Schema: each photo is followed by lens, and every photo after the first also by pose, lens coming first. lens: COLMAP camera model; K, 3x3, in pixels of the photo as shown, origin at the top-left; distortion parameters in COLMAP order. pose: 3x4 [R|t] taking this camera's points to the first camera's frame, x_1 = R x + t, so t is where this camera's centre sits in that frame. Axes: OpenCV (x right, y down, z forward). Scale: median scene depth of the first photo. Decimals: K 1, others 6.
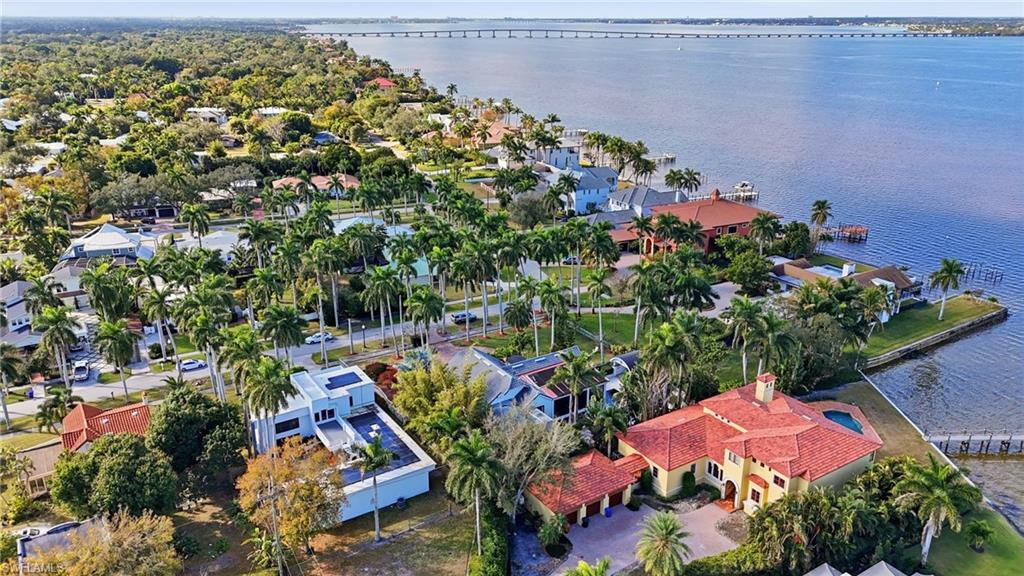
lens RADIAL K [[741.0, 0, 513.9], [0, 741.0, 289.2], [0, 0, 1]] dist [0.013399, -0.007035]
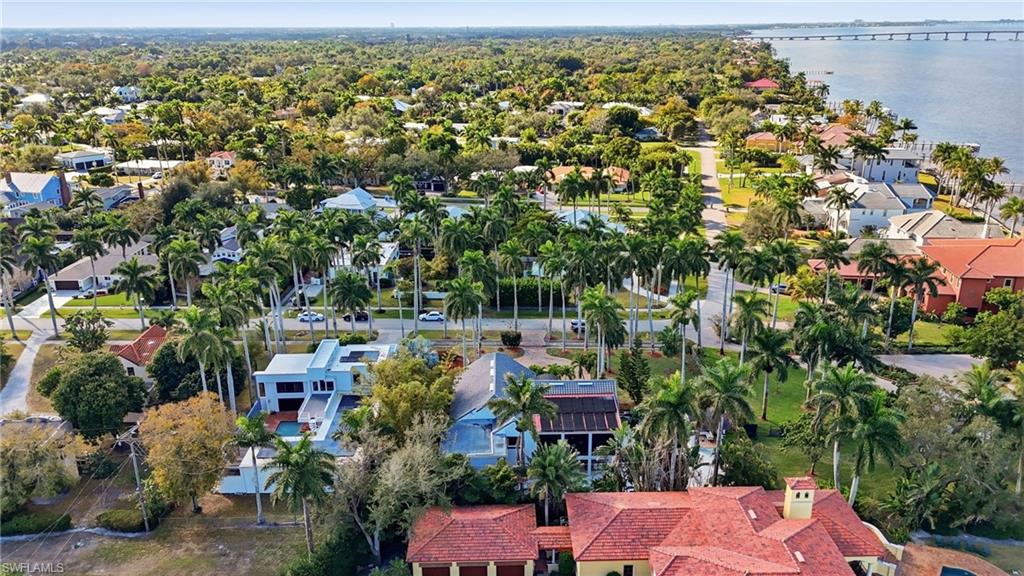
lens RADIAL K [[741.0, 0, 513.0], [0, 741.0, 285.9], [0, 0, 1]] dist [0.013399, -0.007035]
pose [[0.846937, 0.162840, -0.506142, 0.151165], [-0.168350, 0.985098, 0.035230, -0.012836], [0.504336, 0.055372, 0.861730, 0.097778]]
